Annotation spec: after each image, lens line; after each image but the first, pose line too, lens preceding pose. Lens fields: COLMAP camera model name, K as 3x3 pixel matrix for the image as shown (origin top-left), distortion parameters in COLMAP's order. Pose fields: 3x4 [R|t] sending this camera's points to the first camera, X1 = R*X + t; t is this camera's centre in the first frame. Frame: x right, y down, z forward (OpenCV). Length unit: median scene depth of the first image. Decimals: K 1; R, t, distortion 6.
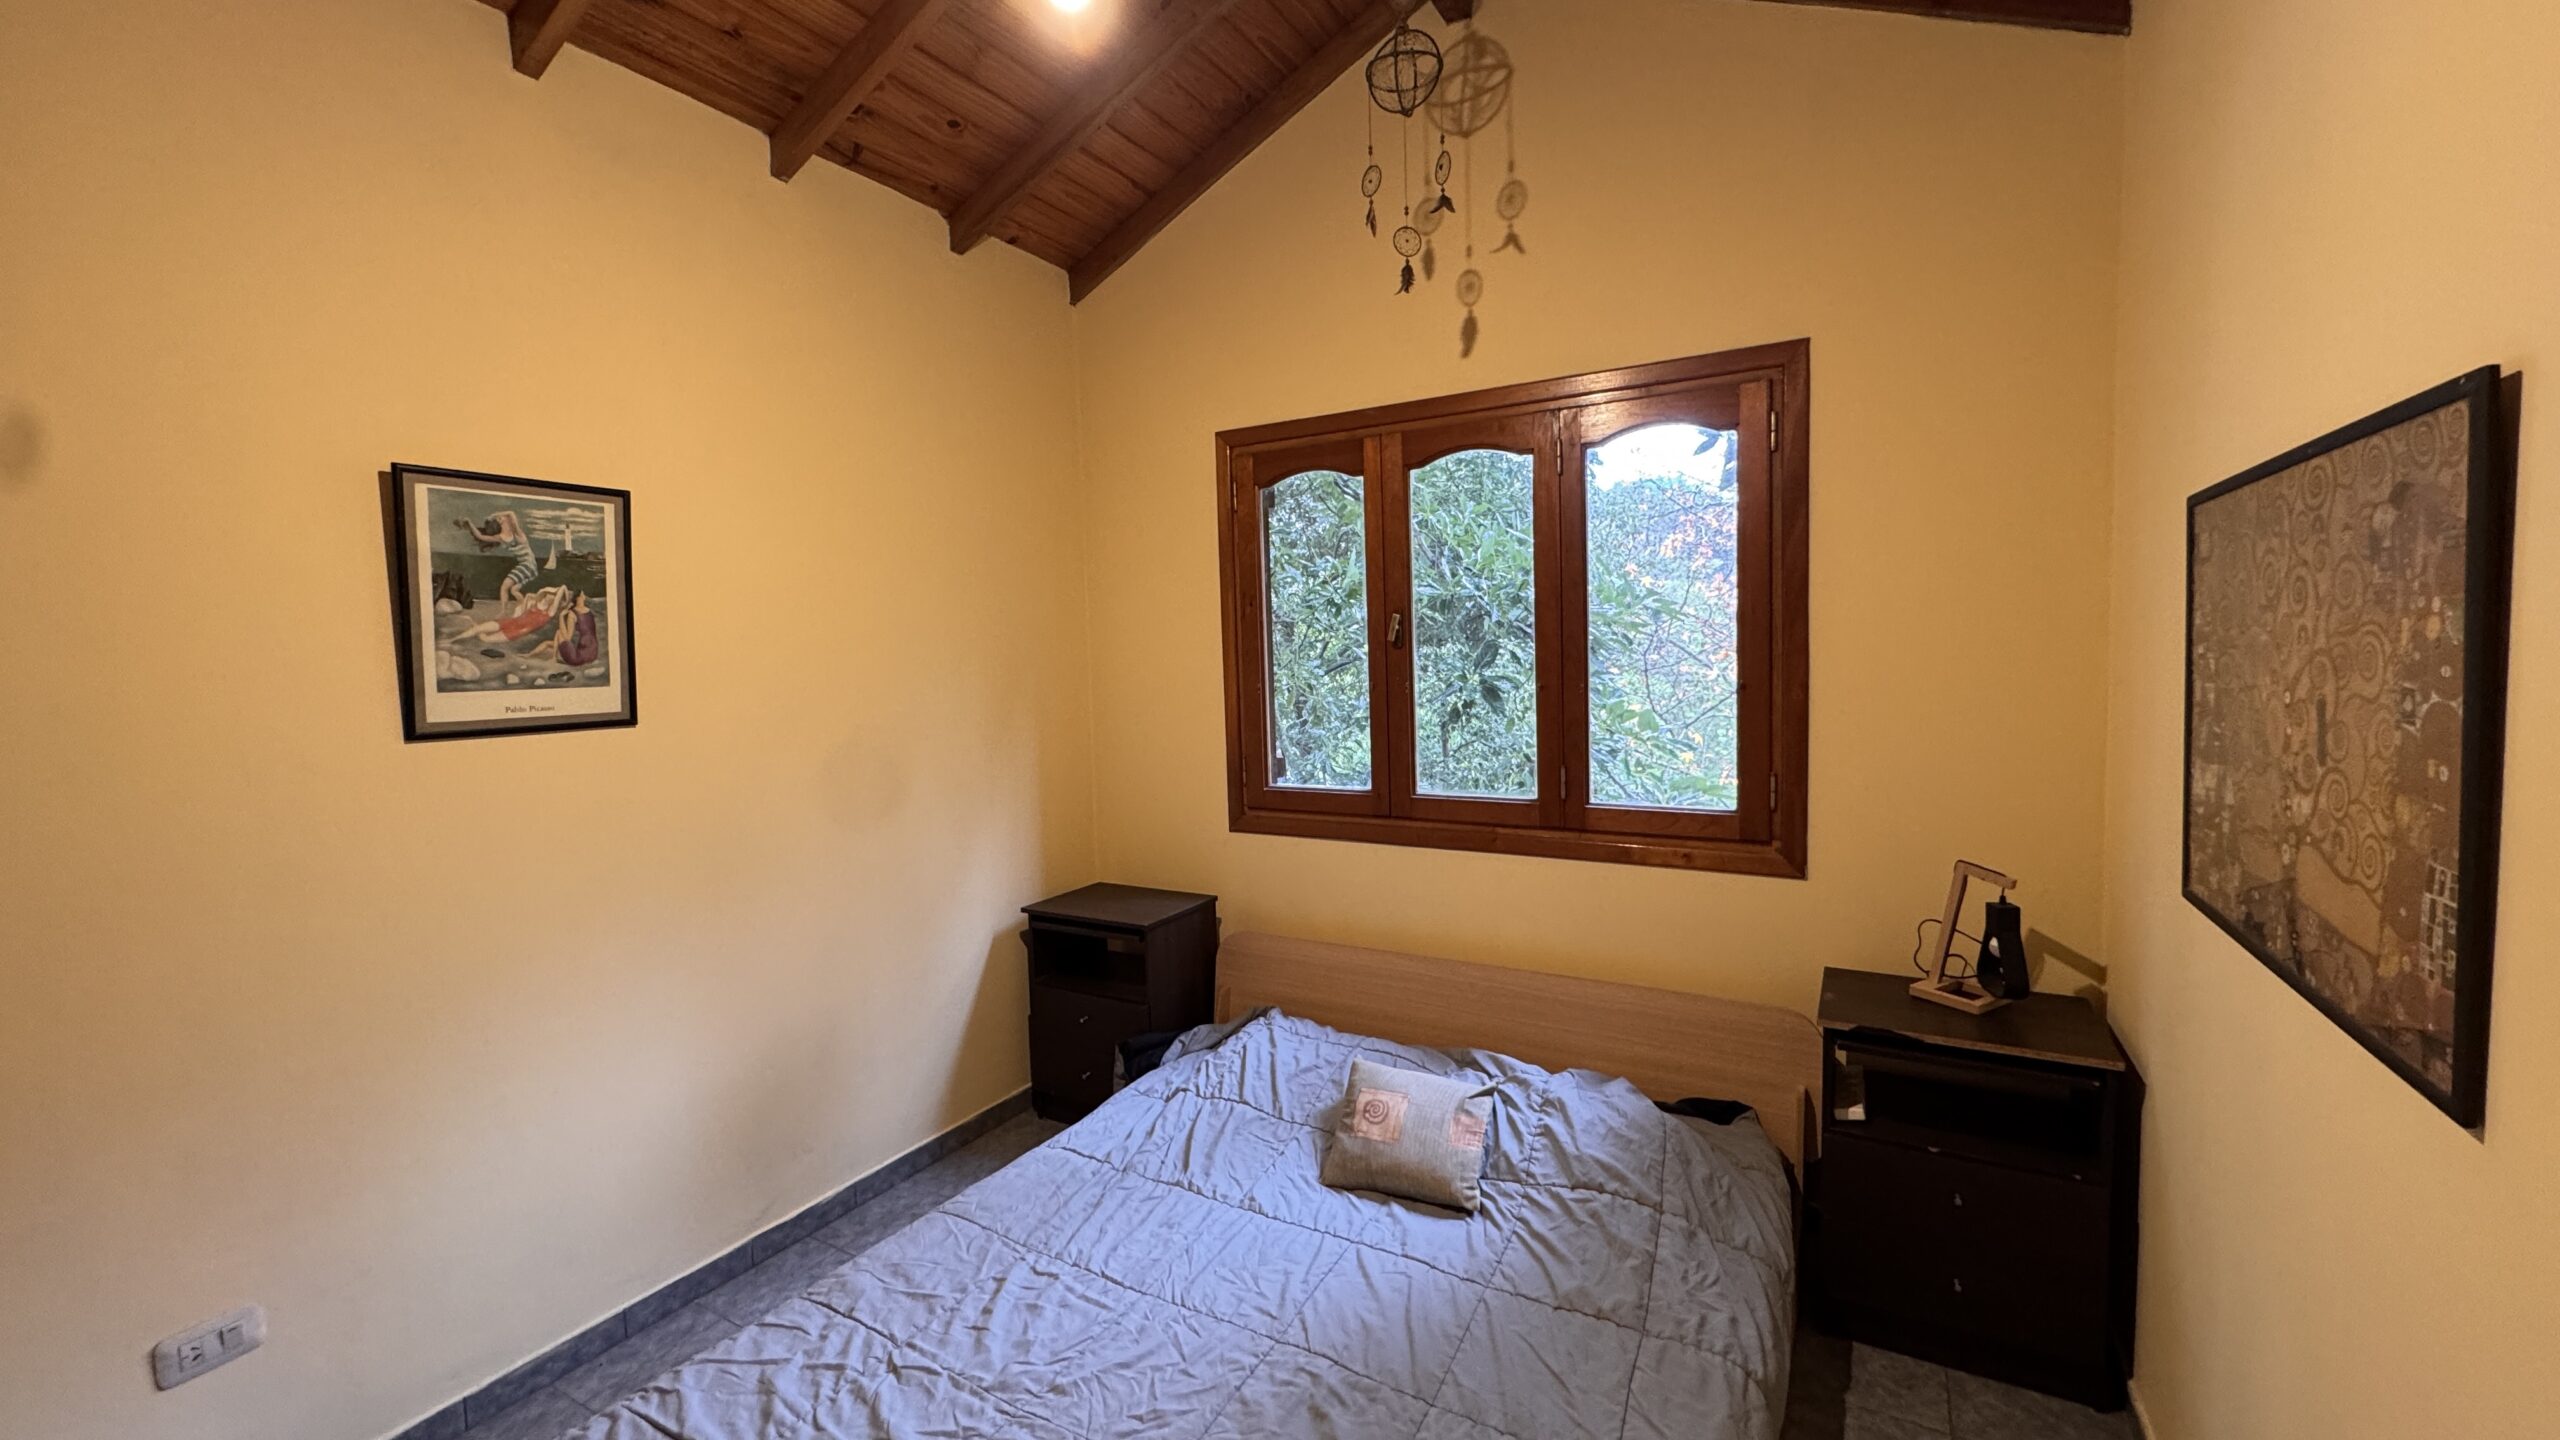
lens RADIAL K [[1021.8, 0, 1298.6], [0, 1021.8, 695.8], [0, 0, 1]] dist [-0.000763, -0.000068]
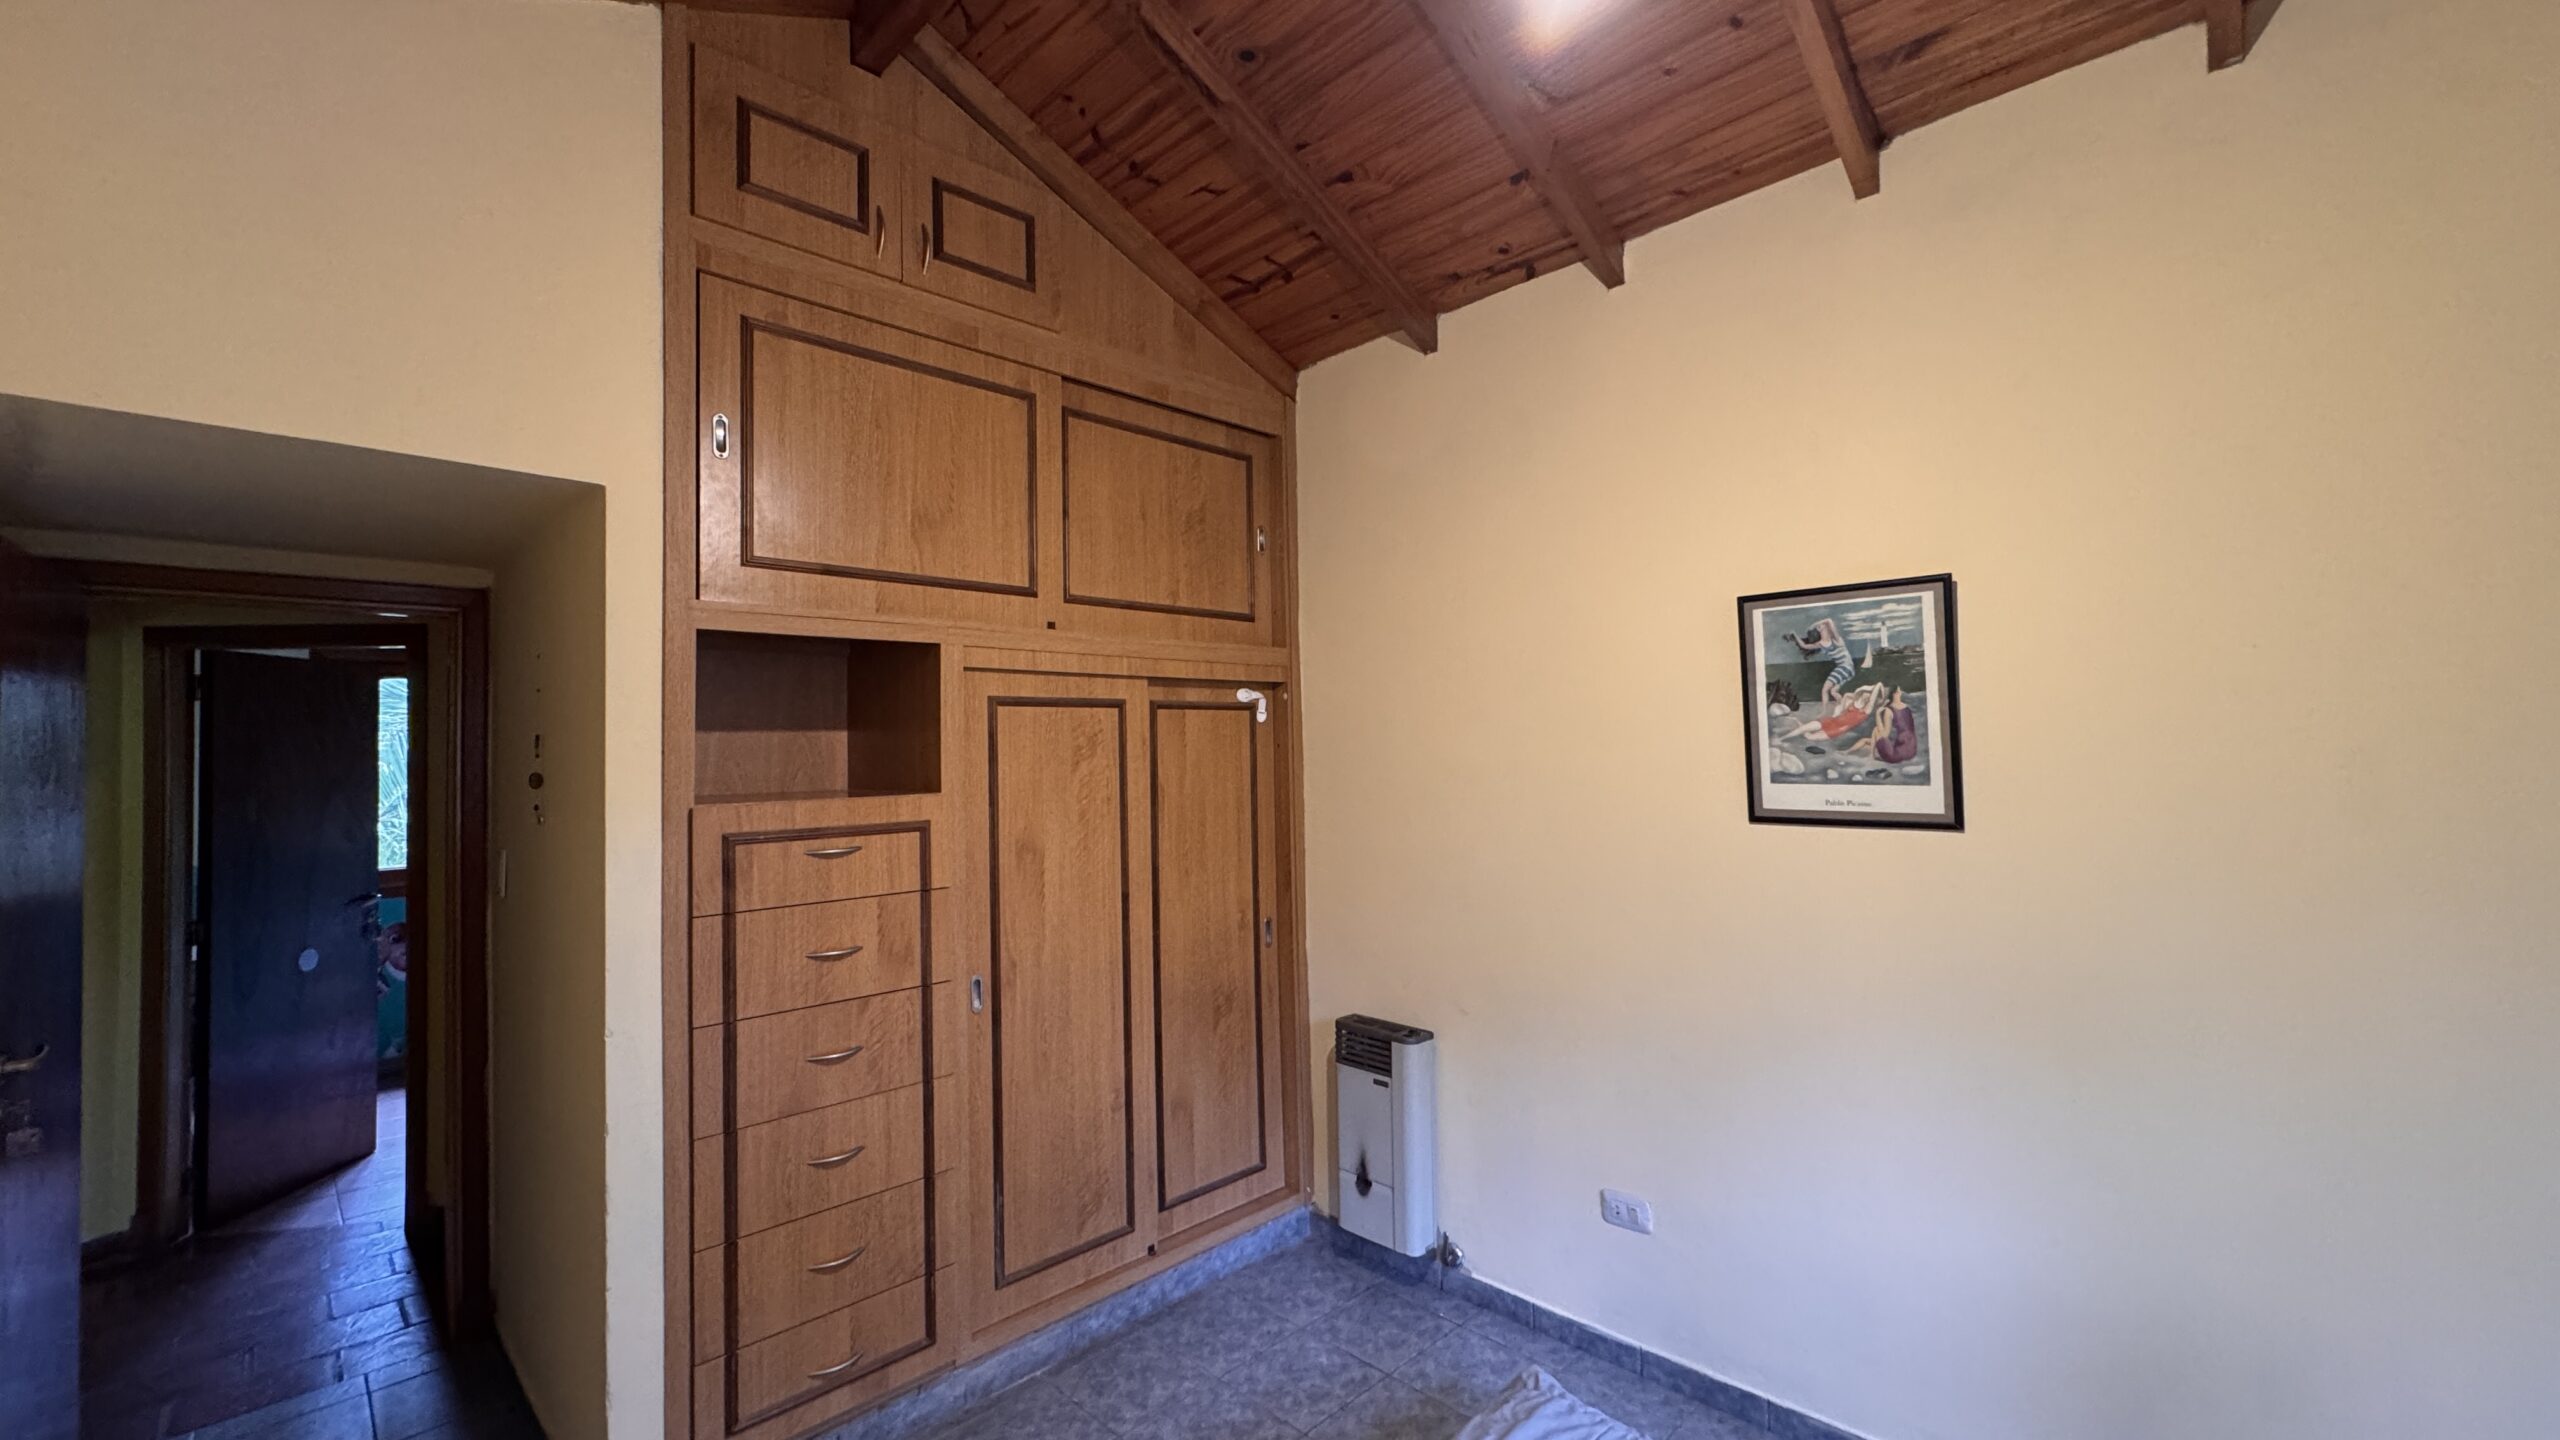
lens RADIAL K [[1021.8, 0, 1301.8], [0, 1021.8, 735.1], [0, 0, 1]] dist [-0.000763, -0.000068]
pose [[-0.269584, -0.001346, -0.962976, 0.407568], [-0.033355, 0.999412, 0.007941, -0.046833], [0.962399, 0.034261, -0.269470, 0.744575]]
